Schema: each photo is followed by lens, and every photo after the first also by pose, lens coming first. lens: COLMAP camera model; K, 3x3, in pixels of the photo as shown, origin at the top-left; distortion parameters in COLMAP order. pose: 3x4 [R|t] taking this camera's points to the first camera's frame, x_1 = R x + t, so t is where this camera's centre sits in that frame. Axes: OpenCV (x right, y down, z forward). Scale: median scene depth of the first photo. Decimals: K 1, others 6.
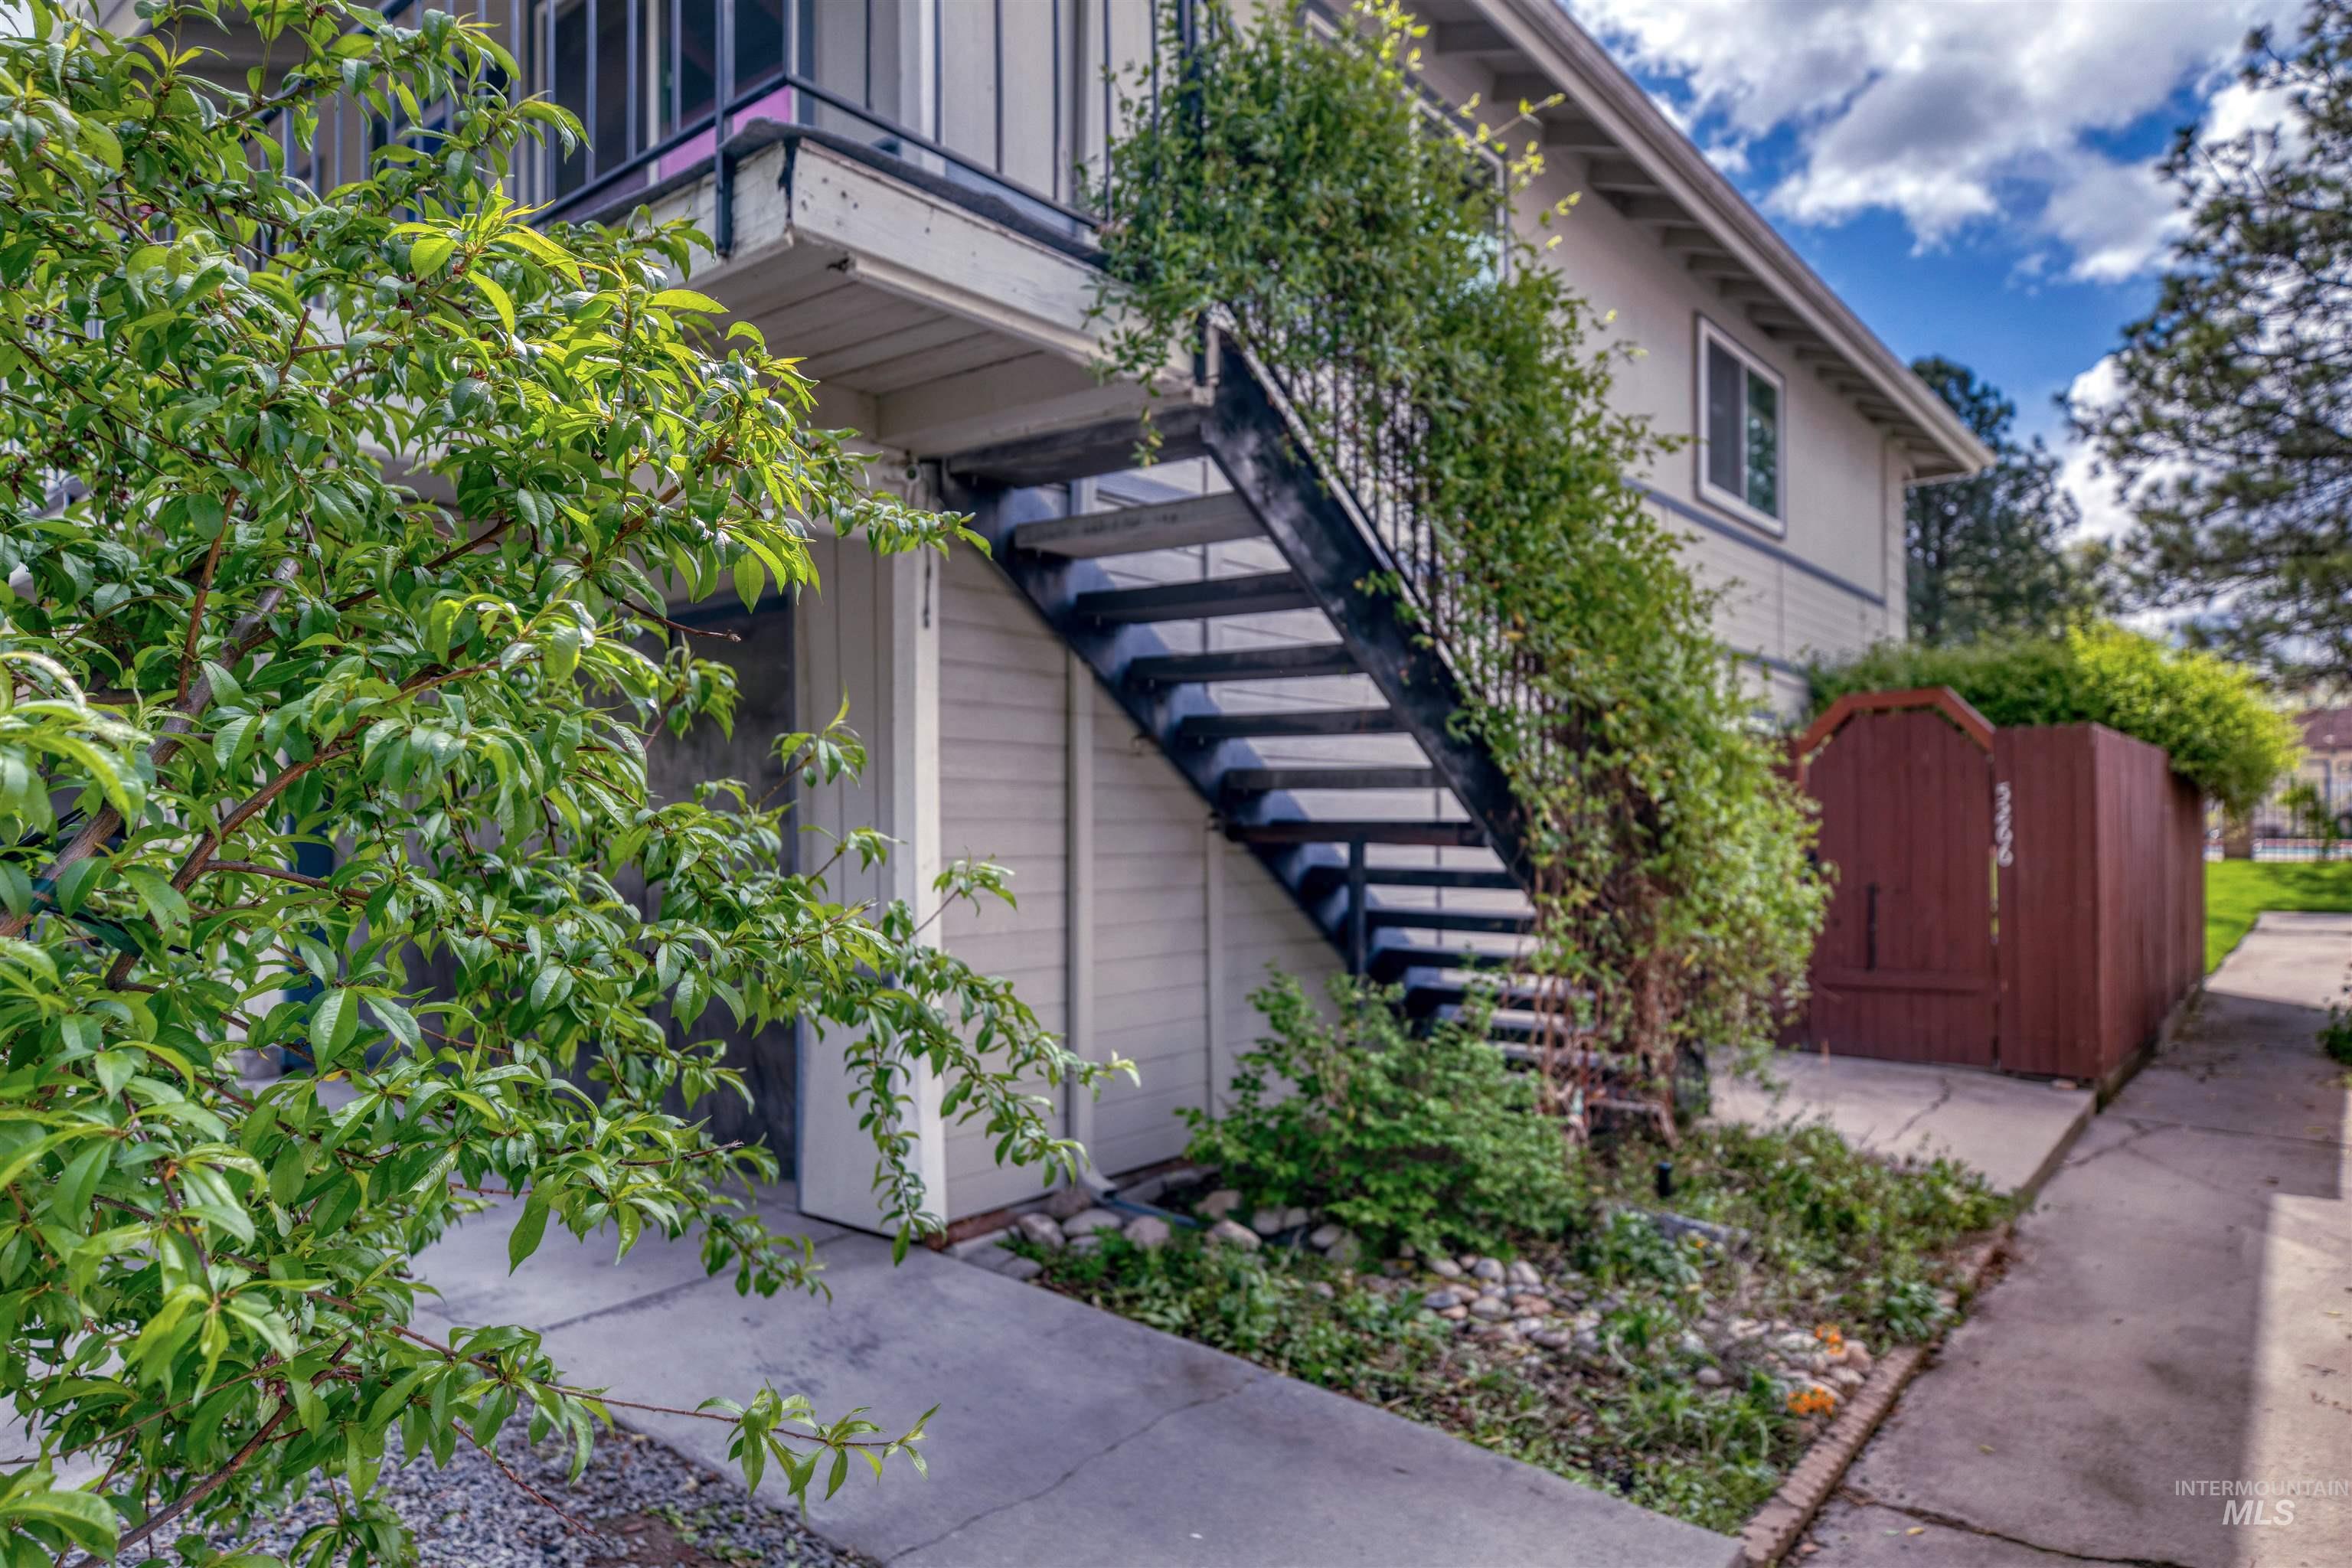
lens RADIAL K [[1431.5, 0, 1160.8], [0, 1431.5, 790.6], [0, 0, 1]] dist [0.007656, -0.001084]
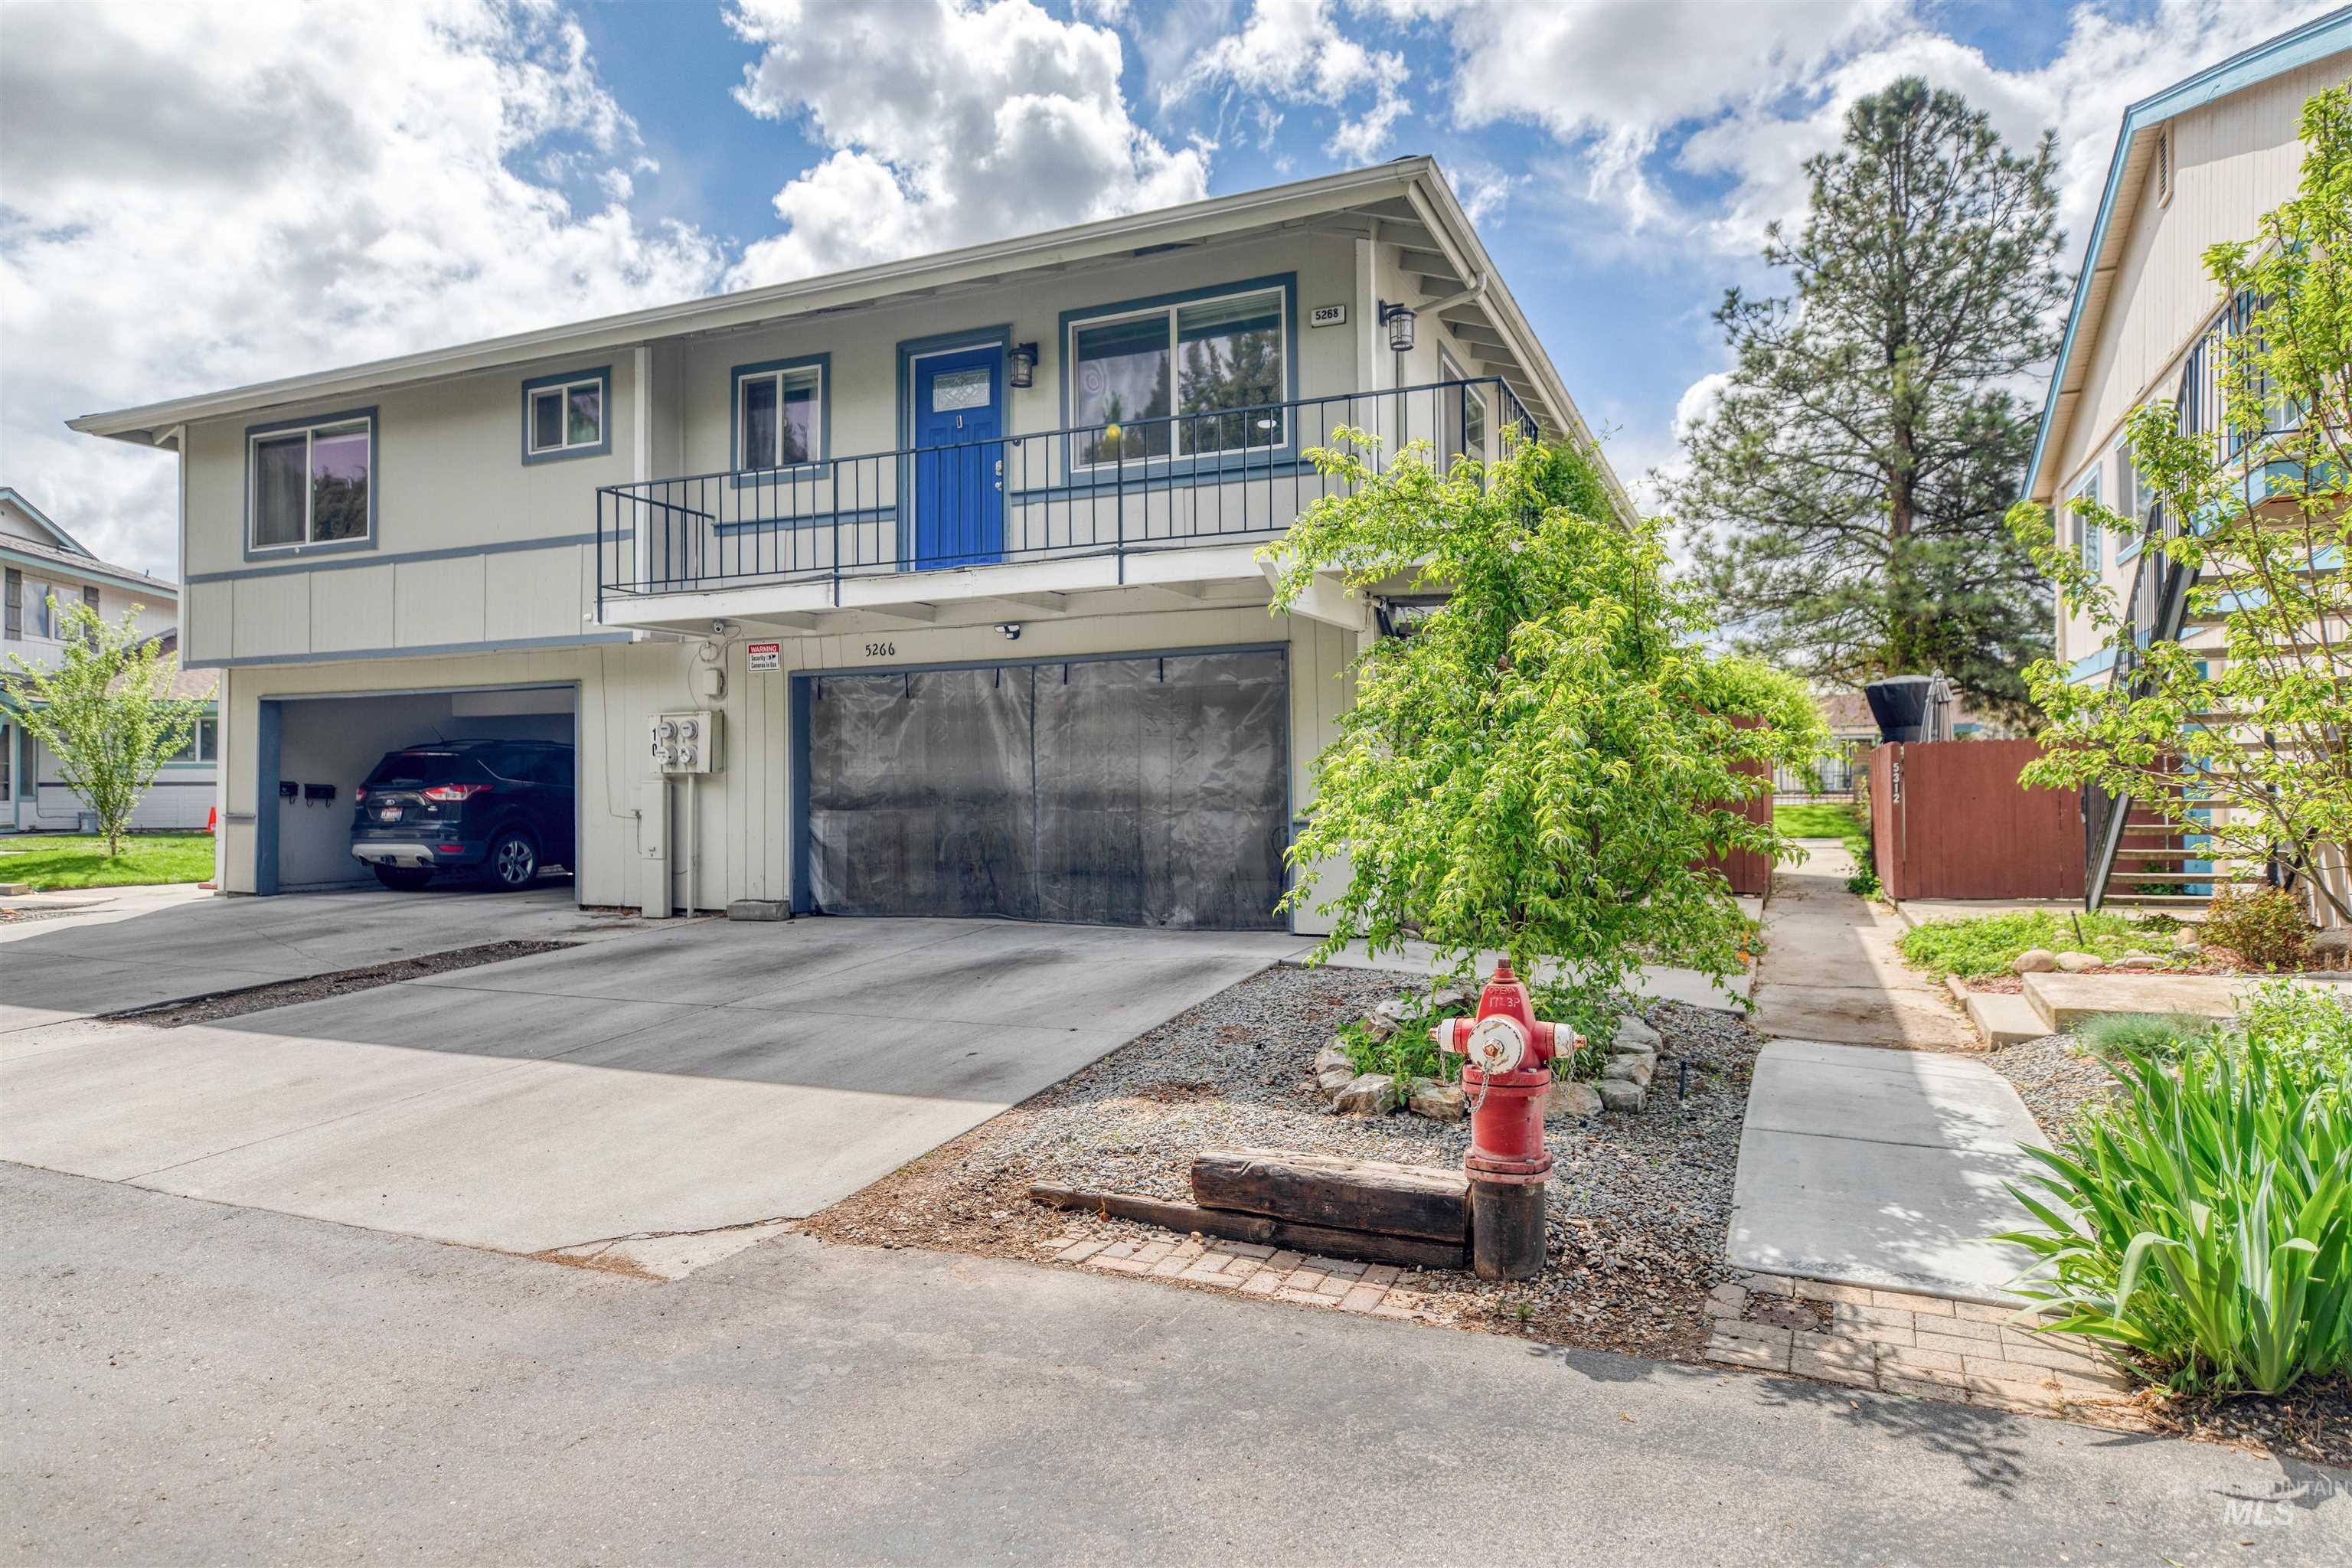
lens RADIAL K [[1396.6, 0, 1166.7], [0, 1396.6, 748.7], [0, 0, 1]] dist [0.010012, -0.004332]
pose [[0.964978, 0.004819, 0.262285, -0.205401], [-0.002970, 0.999968, -0.007448, 0.005908], [-0.262313, 0.006409, 0.964962, -0.204658]]
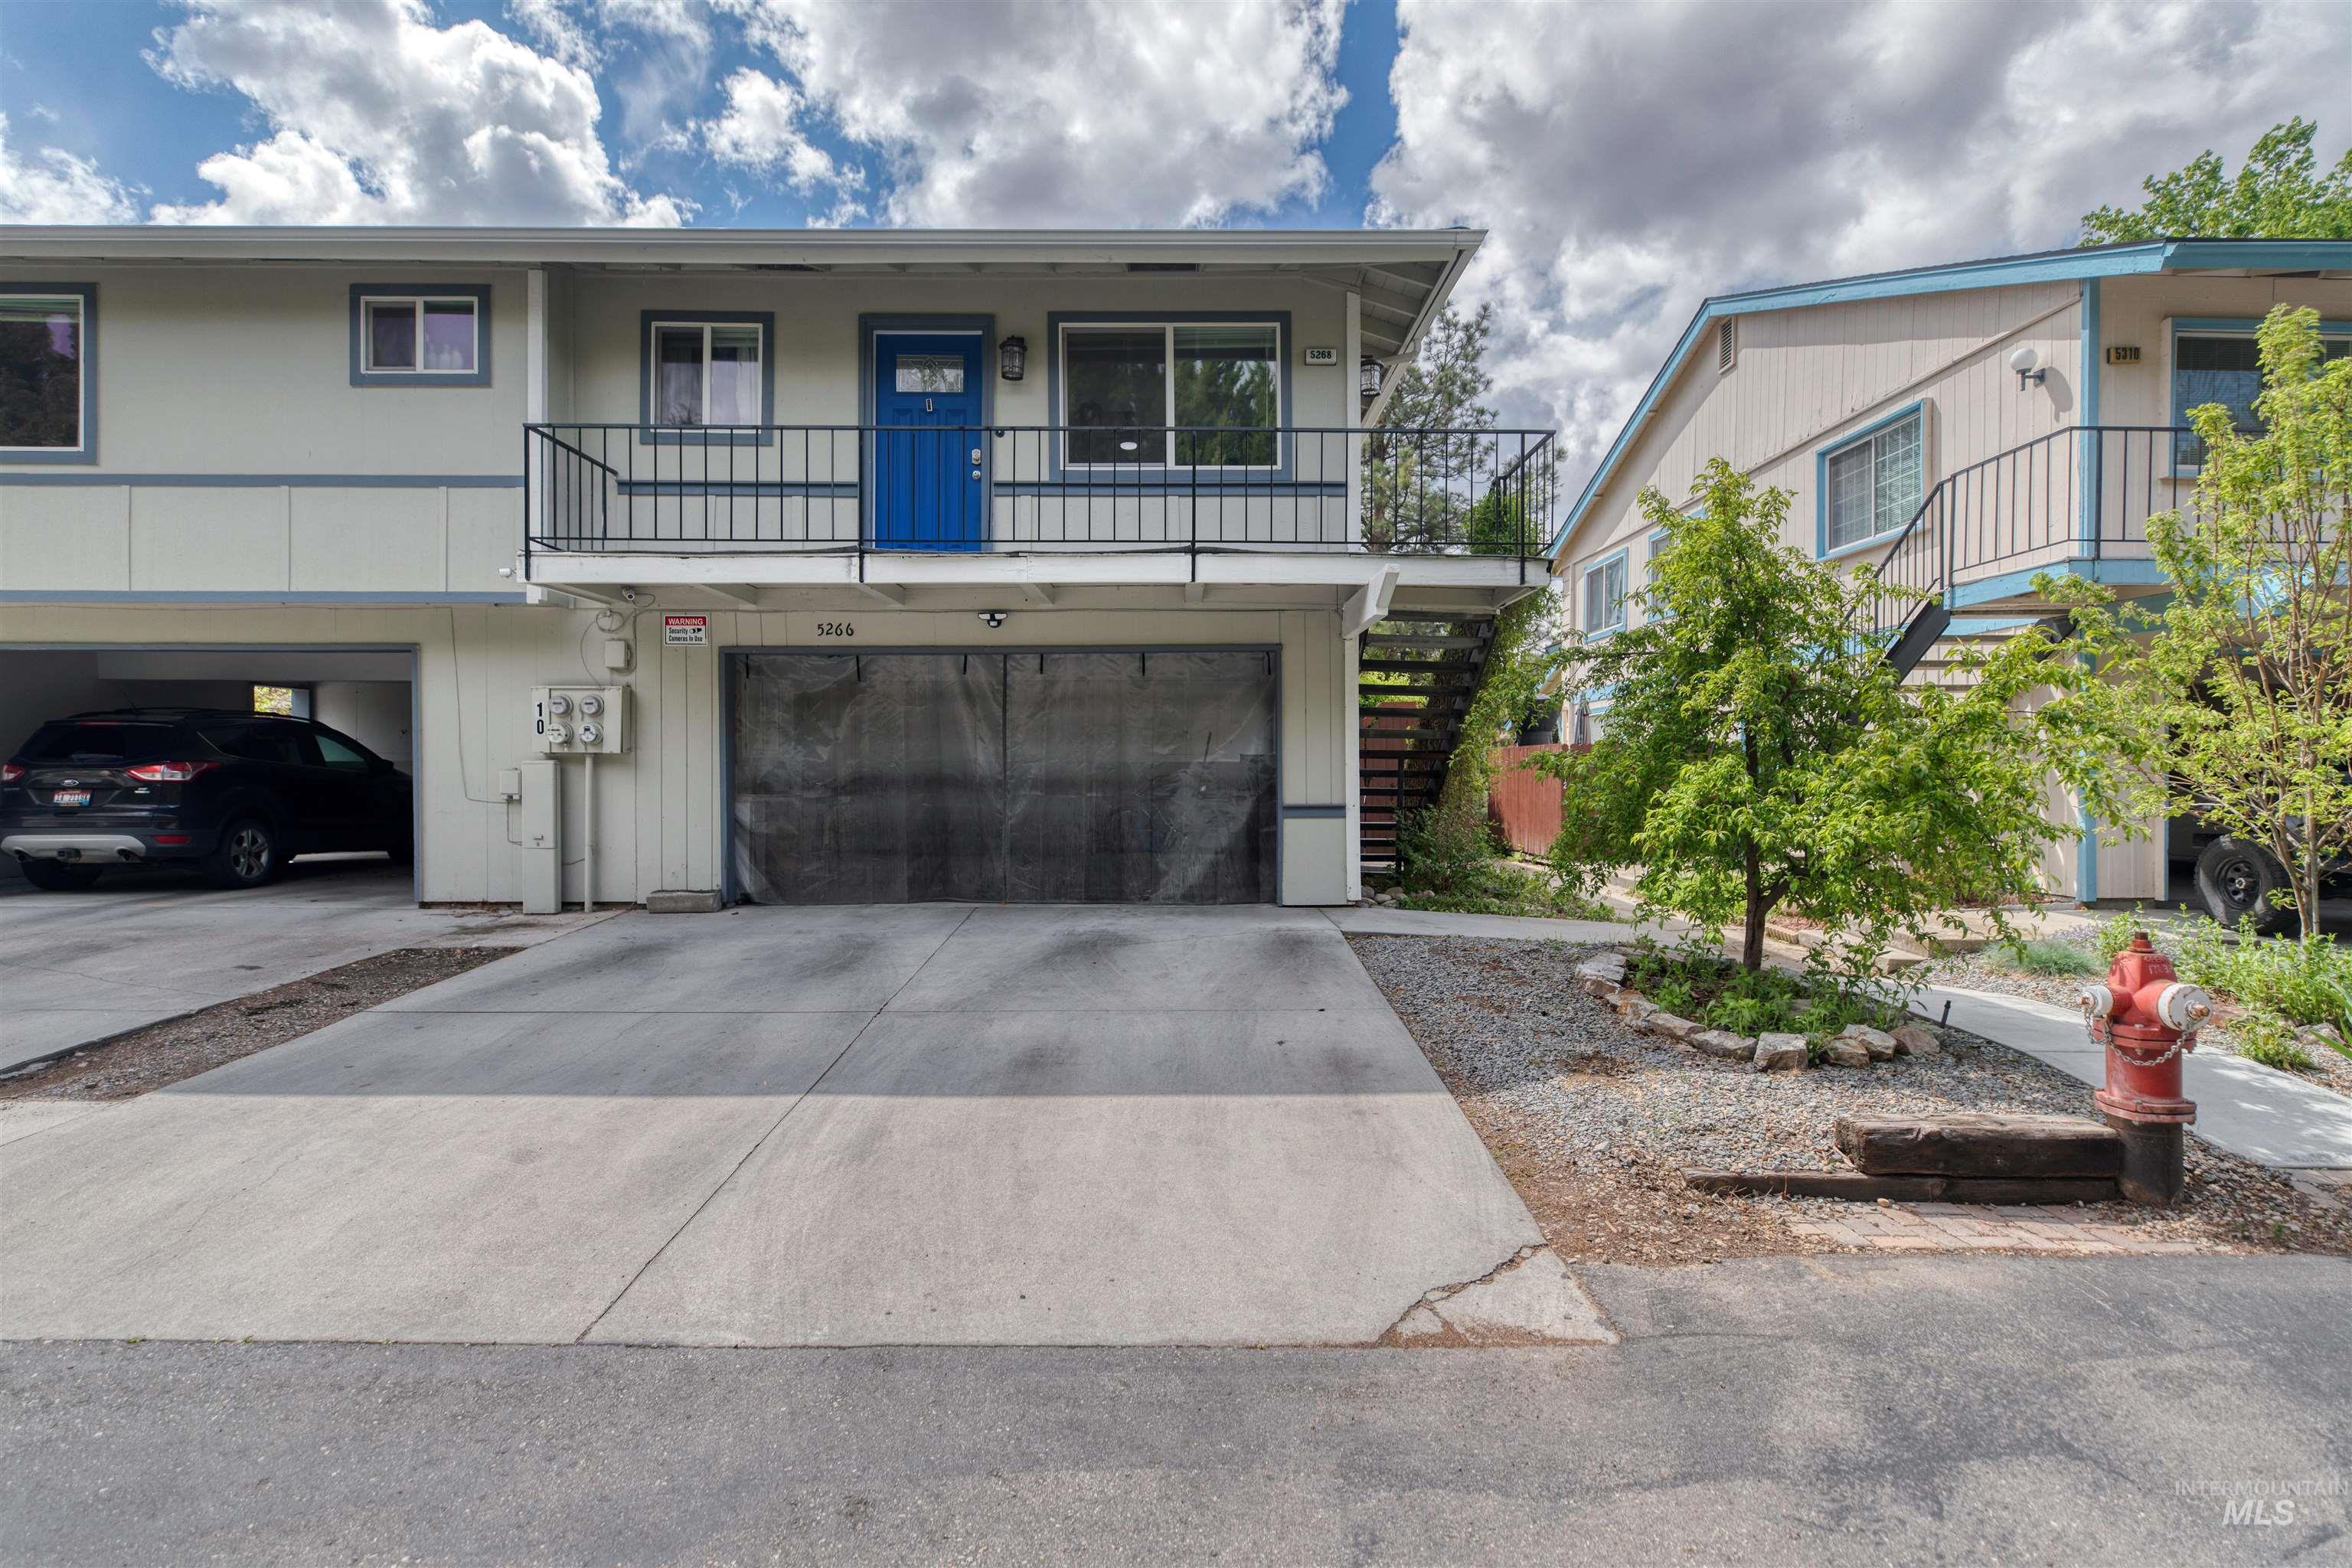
lens RADIAL K [[1167.6, 0, 1178.0], [0, 1167.6, 756.6], [0, 0, 1]] dist [0.000234, -0.000185]
pose [[0.768004, 0.012750, 0.640318, -0.342317], [-0.020128, 0.999788, 0.004233, 0.007355], [-0.640128, -0.016139, 0.768098, -0.082820]]
